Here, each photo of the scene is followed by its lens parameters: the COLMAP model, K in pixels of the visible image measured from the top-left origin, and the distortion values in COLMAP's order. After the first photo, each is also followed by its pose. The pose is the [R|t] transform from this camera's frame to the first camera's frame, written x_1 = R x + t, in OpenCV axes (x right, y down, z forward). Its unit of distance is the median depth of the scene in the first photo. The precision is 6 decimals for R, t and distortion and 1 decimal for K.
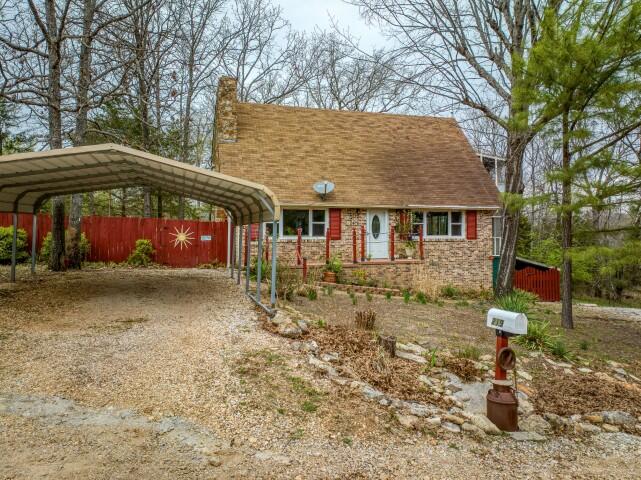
lens RADIAL K [[439.9, 0, 322.9], [0, 439.9, 230.8], [0, 0, 1]] dist [0.012719, -0.003967]
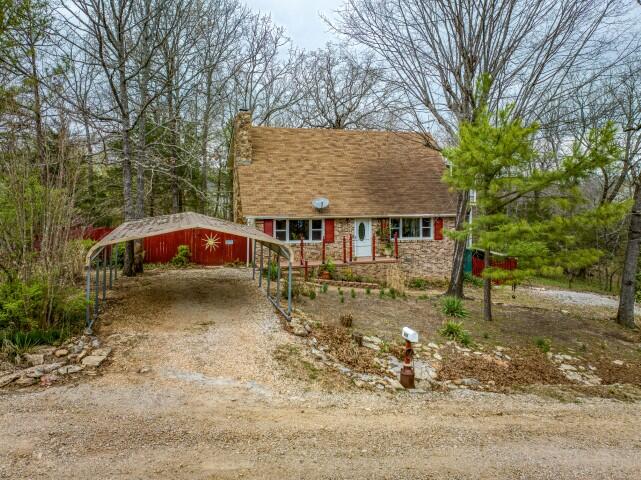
lens RADIAL K [[447.0, 0, 318.5], [0, 447.0, 204.1], [0, 0, 1]] dist [0.011660, 0.000008]
pose [[0.999990, 0.001038, -0.004268, 0.001262], [-0.000911, 0.999561, 0.029602, -0.148232], [0.004297, -0.029598, 0.999553, -0.338026]]
